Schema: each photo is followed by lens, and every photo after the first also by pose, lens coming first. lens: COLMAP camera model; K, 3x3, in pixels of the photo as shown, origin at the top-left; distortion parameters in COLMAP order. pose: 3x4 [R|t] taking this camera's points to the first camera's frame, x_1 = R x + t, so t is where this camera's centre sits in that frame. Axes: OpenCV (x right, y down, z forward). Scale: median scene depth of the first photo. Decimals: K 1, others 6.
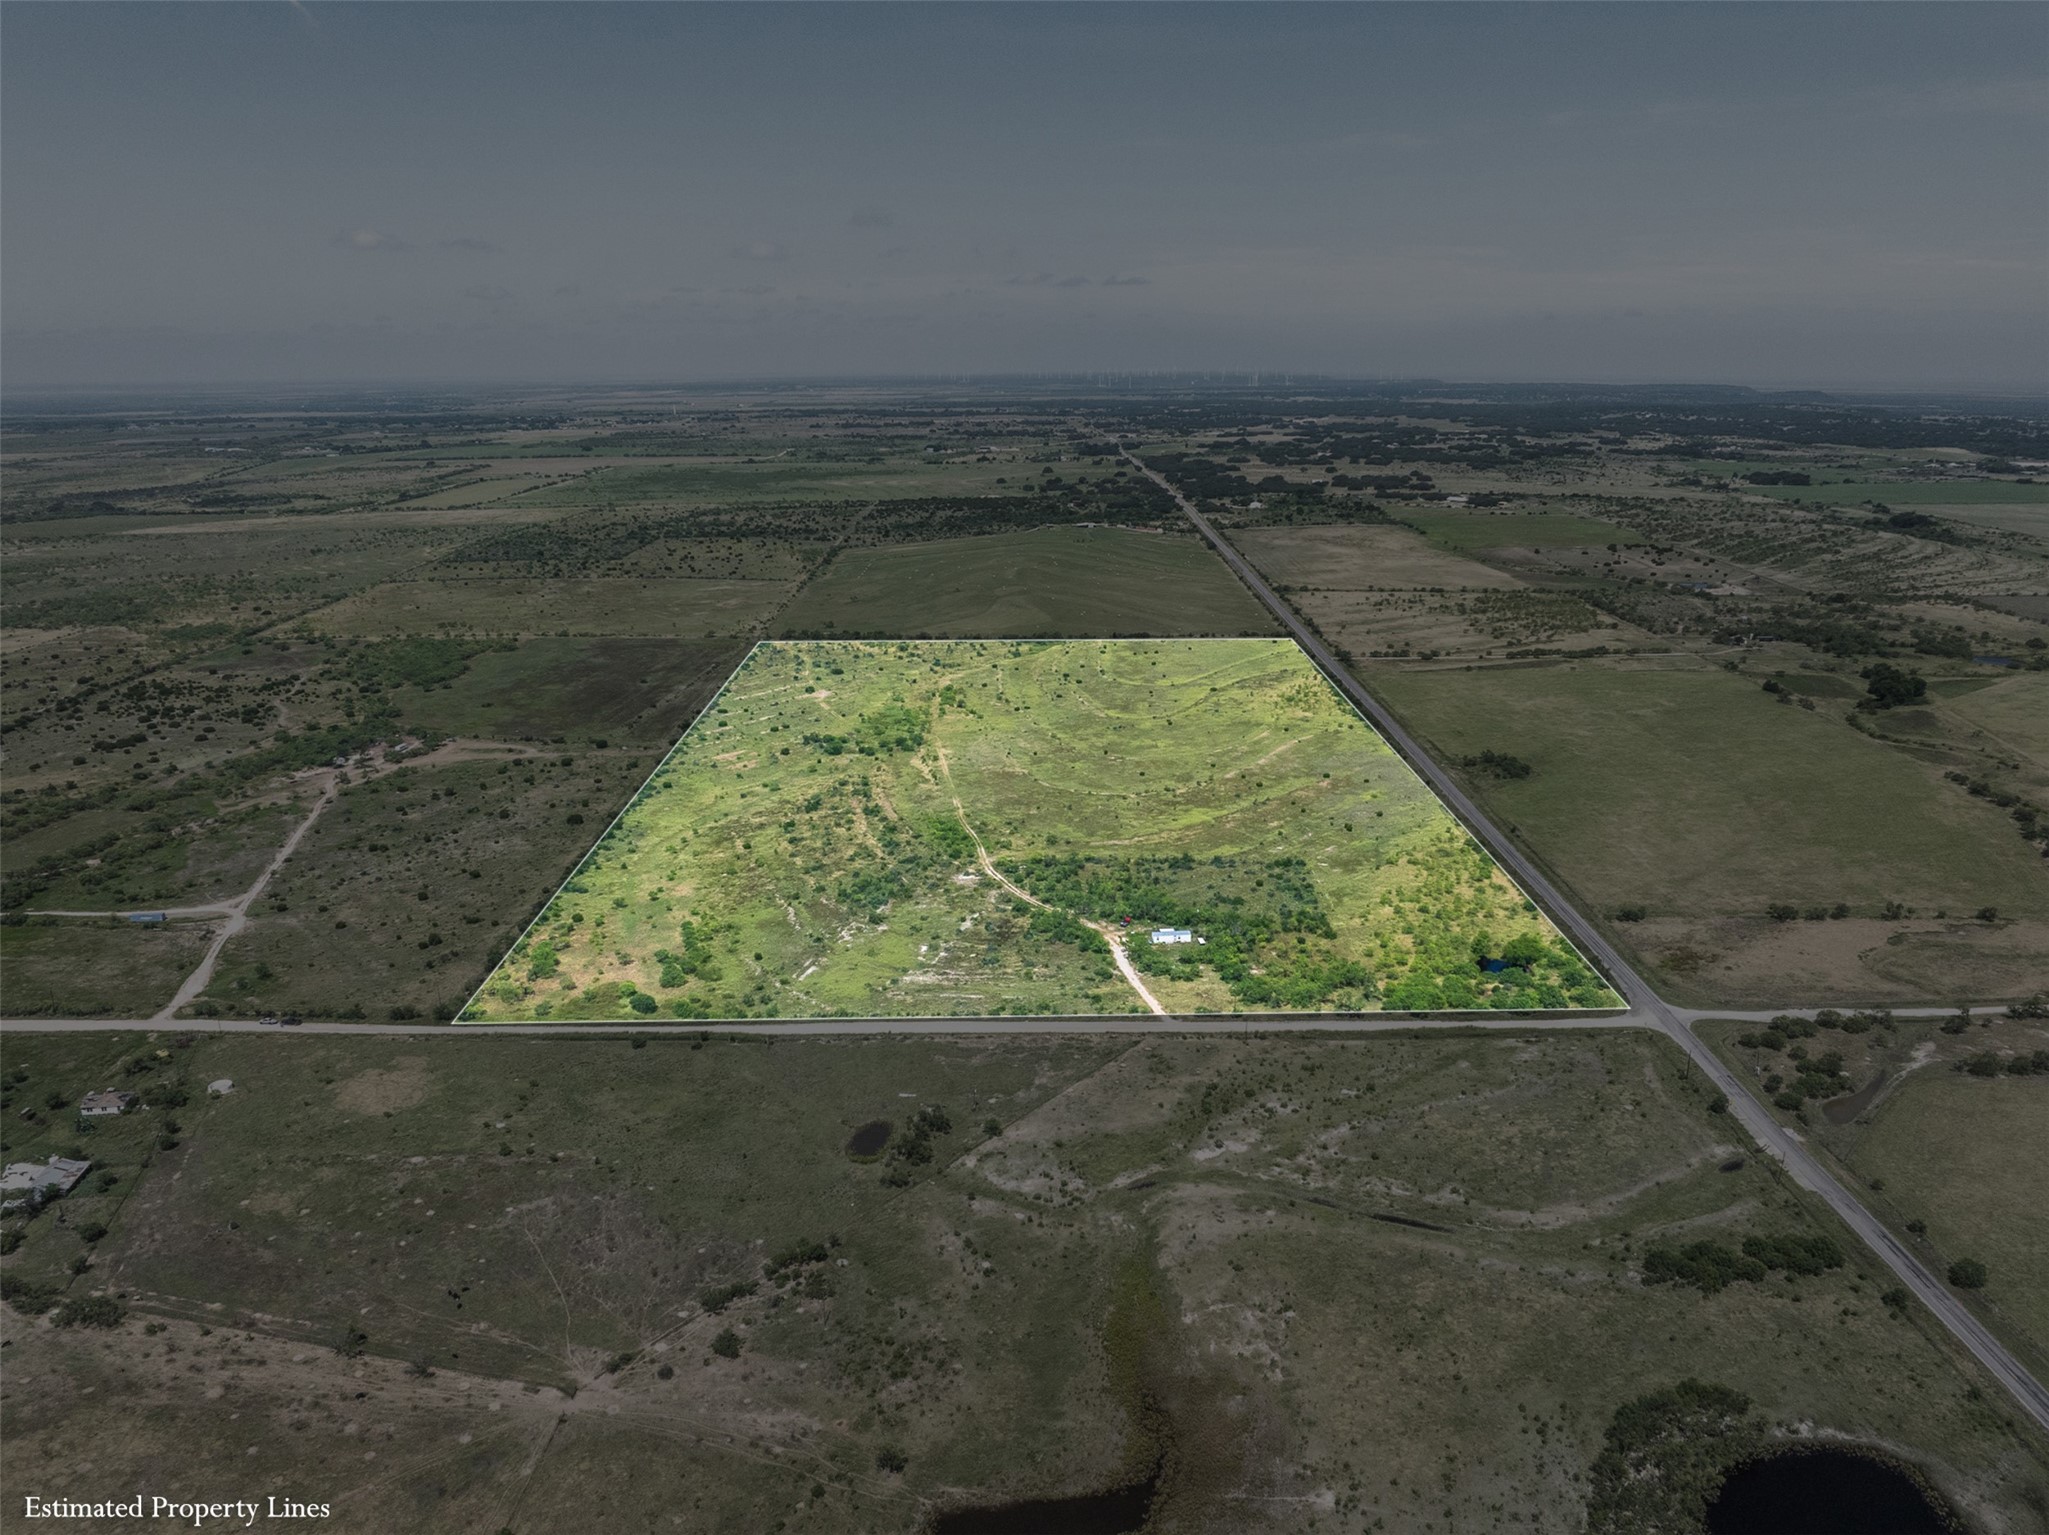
lens RADIAL K [[1449.5, 0, 1024.5], [0, 1449.5, 767.5], [0, 0, 1]] dist [-0.034364, 0.001012]
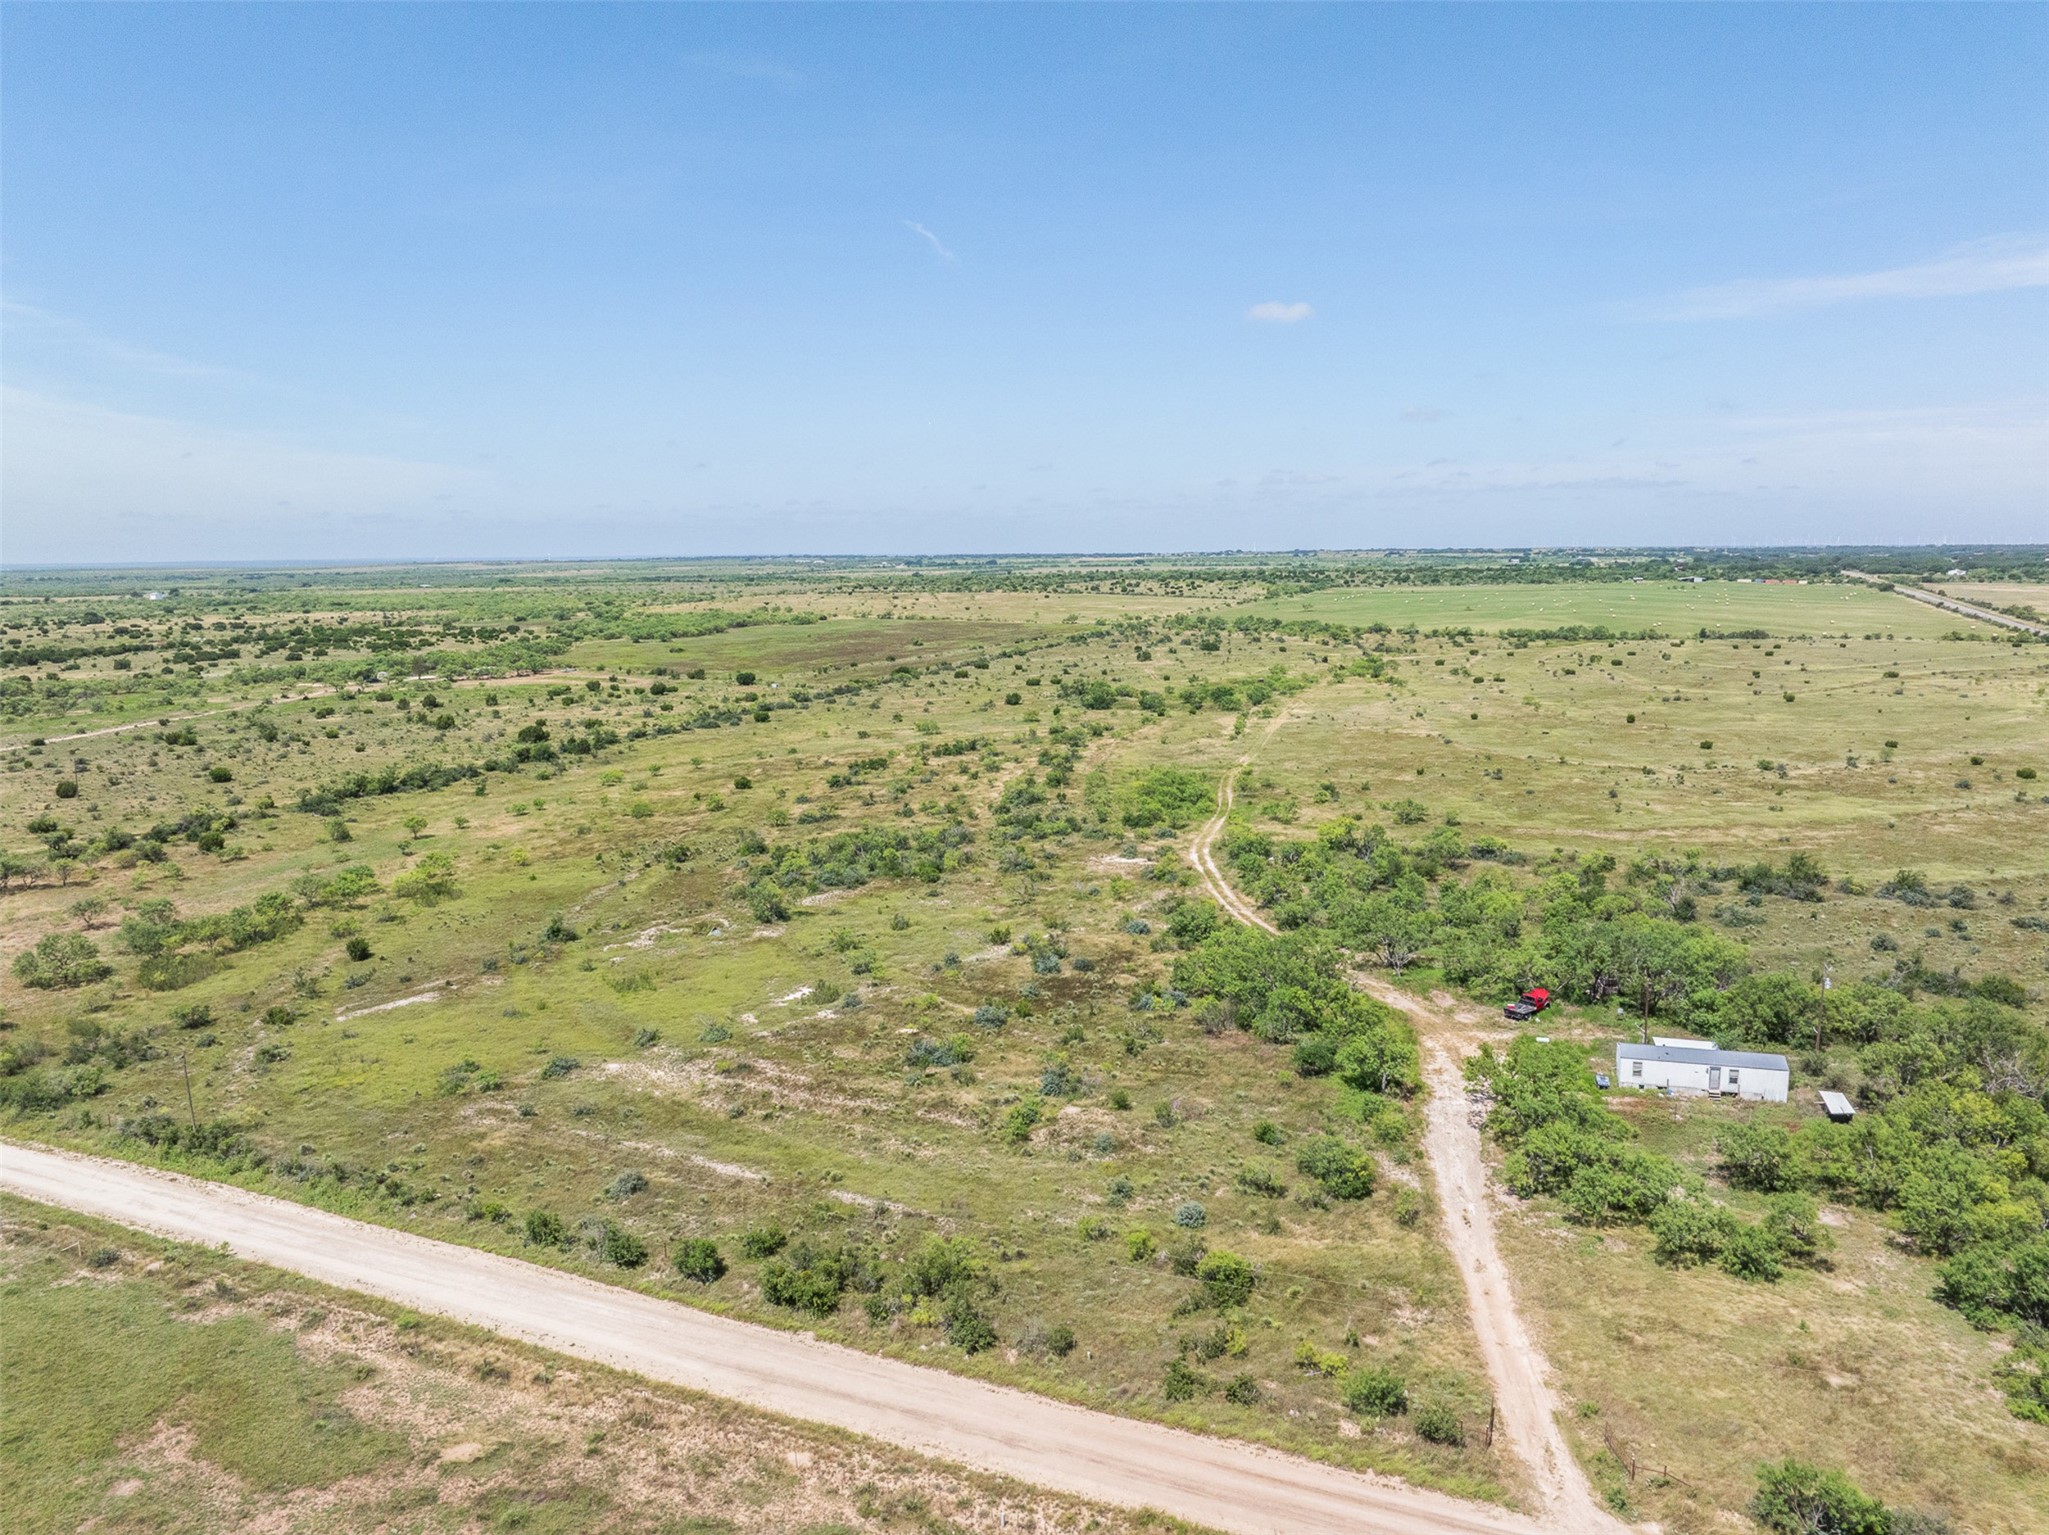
lens RADIAL K [[1449.5, 0, 1024.5], [0, 1449.5, 767.5], [0, 0, 1]] dist [-0.034364, 0.001012]
pose [[0.915832, 0.055134, -0.397759, 0.080085], [-0.102459, 0.989828, -0.098708, 0.089782], [0.388271, 0.131154, 0.912165, 0.644033]]
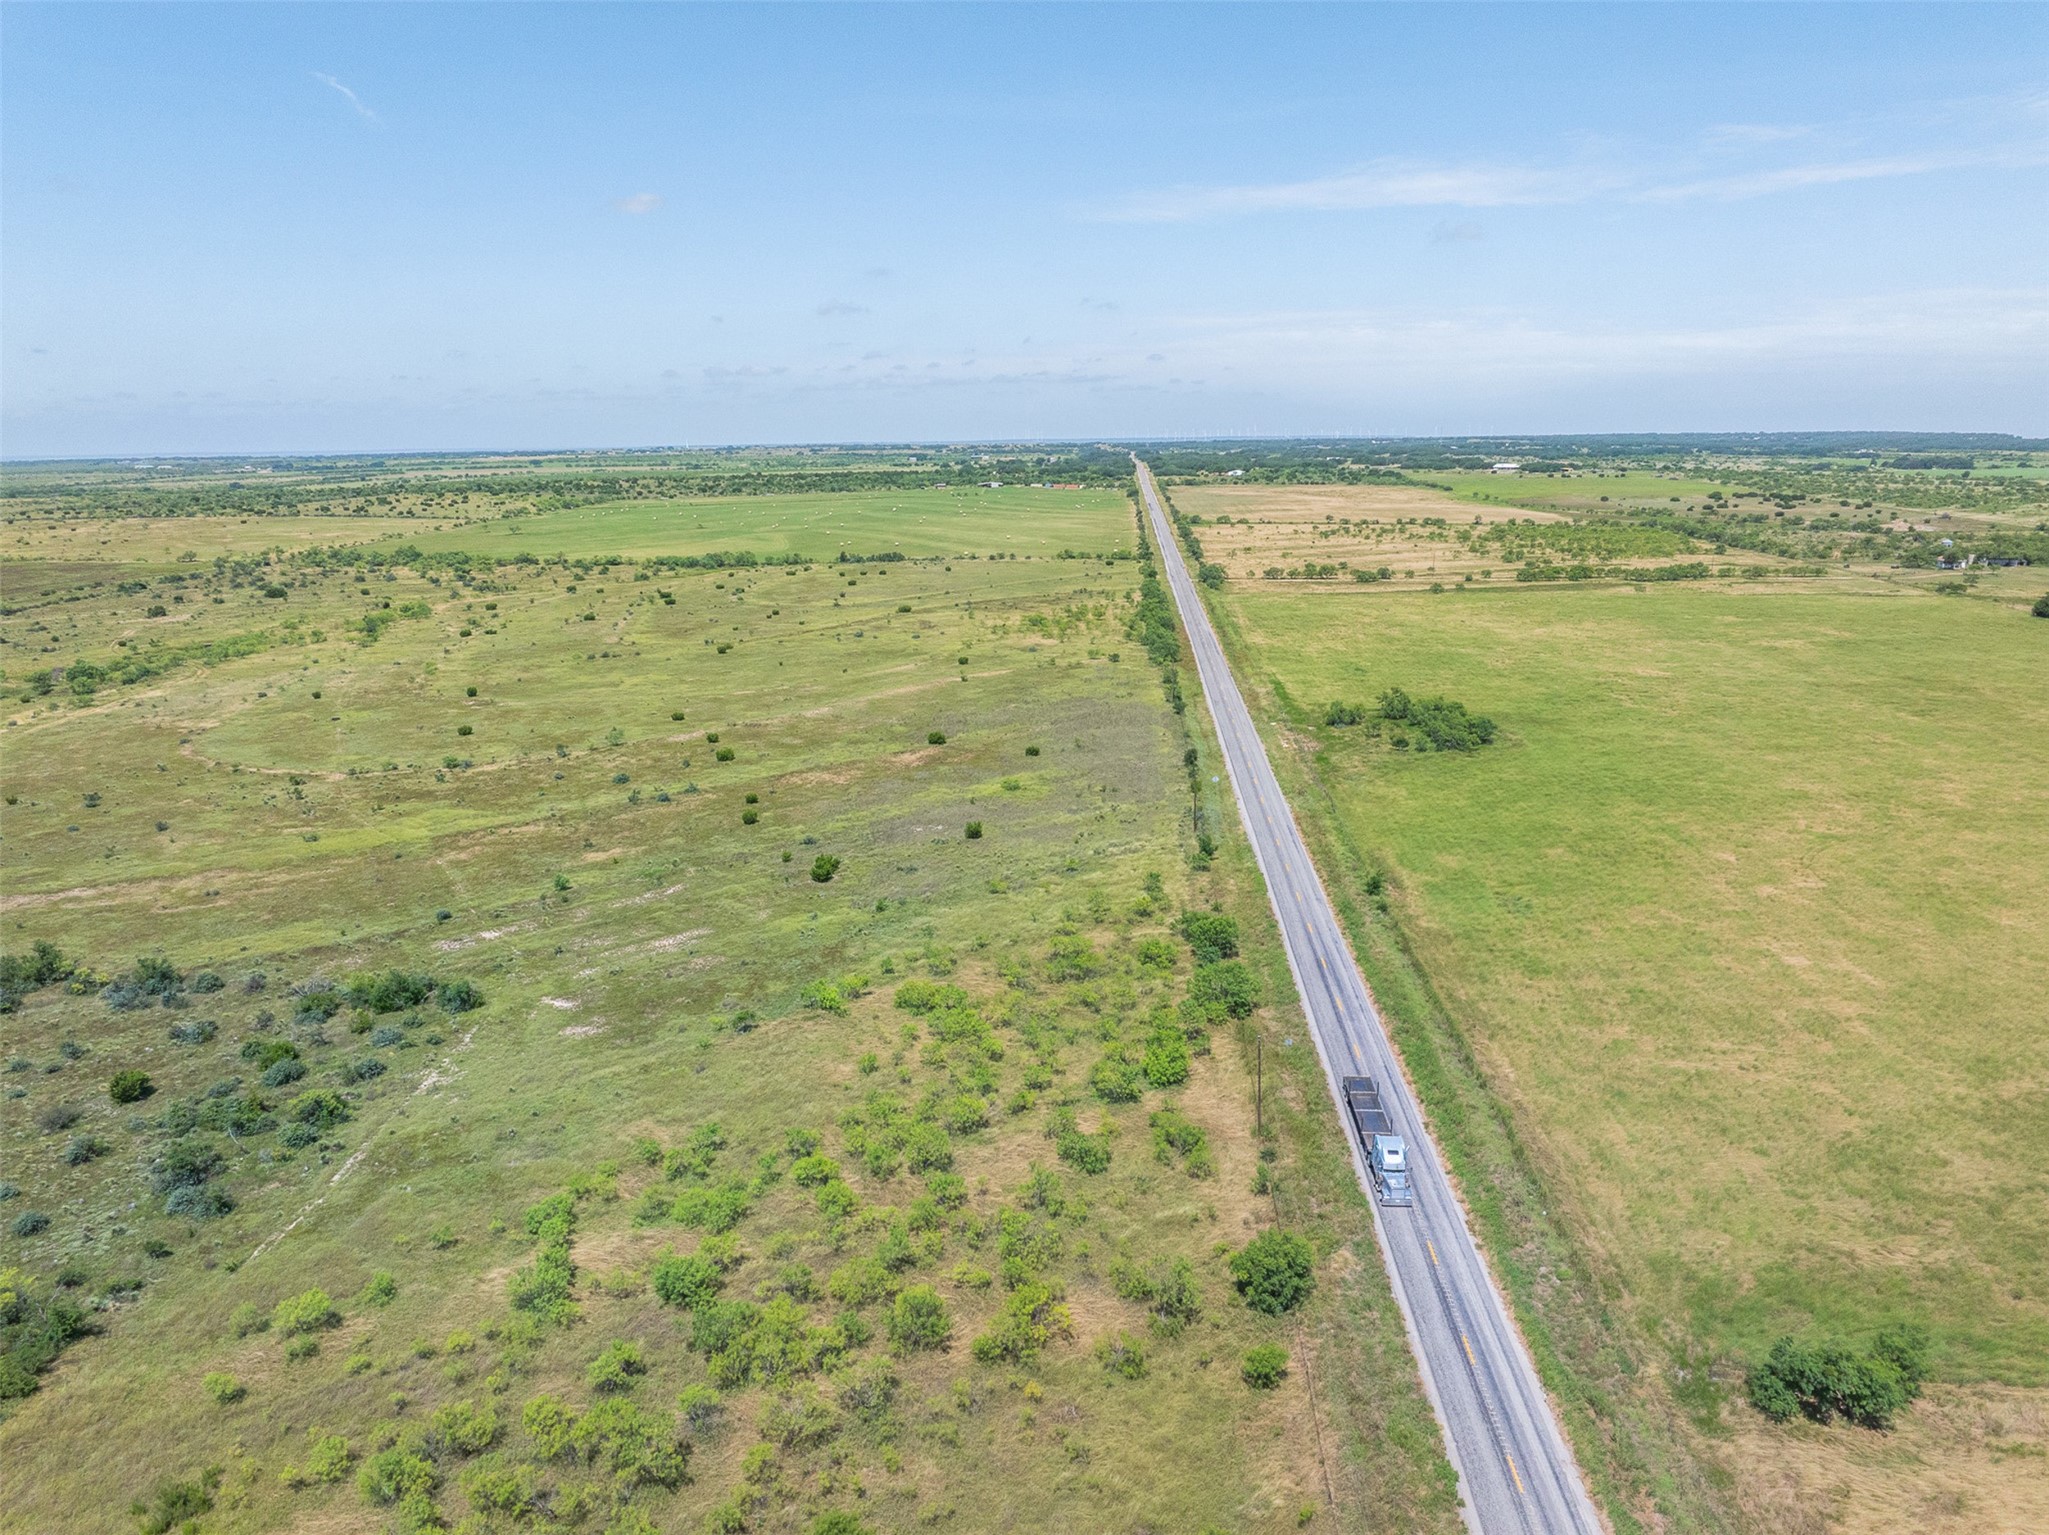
lens RADIAL K [[1449.5, 0, 1024.5], [0, 1449.5, 767.5], [0, 0, 1]] dist [-0.034364, 0.001012]
pose [[0.997950, 0.008178, -0.063478, 0.309774], [-0.011174, 0.998833, -0.046995, 0.036686], [0.063019, 0.047608, 0.996876, 0.759524]]
